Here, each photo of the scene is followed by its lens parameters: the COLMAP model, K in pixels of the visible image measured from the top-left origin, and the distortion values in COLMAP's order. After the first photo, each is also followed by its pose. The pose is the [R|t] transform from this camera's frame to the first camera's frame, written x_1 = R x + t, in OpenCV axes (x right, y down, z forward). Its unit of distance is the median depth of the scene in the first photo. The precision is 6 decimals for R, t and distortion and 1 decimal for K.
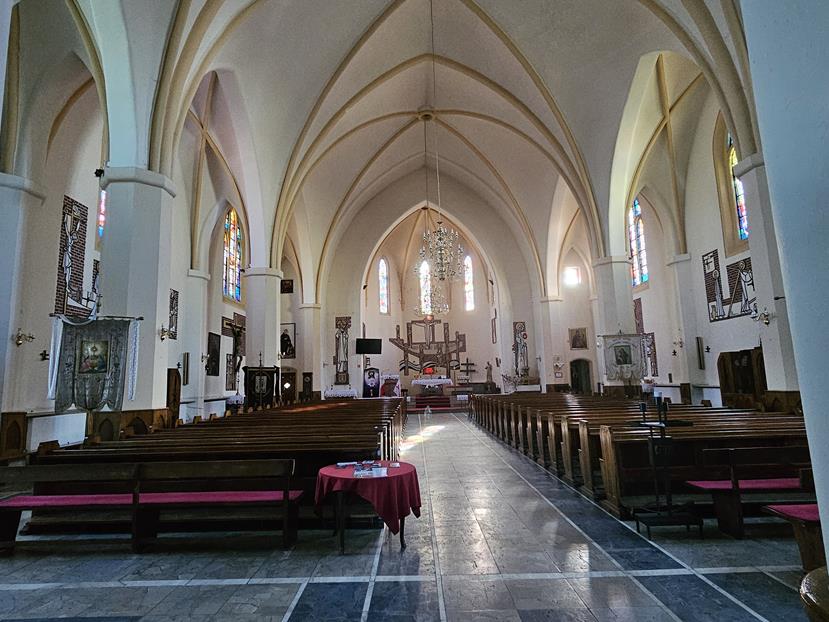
lens RADIAL K [[476.8, 0, 399.6], [0, 476.8, 309.5], [0, 0, 1]] dist [-0.007694, 0.001085]
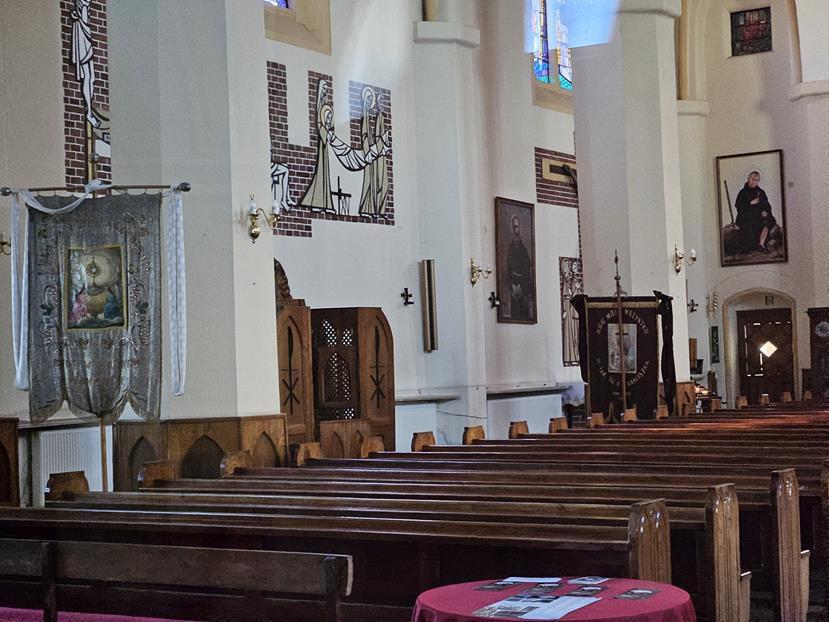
lens RADIAL K [[1600.3, 0, 419.2], [0, 1600.3, 303.8], [0, 0, 1]] dist [0.057733, 0.000000]
pose [[0.845982, -0.016517, -0.532956, 0.717869], [0.087429, 0.990289, 0.108090, -0.026112], [0.525995, -0.138038, 0.839211, -0.027469]]
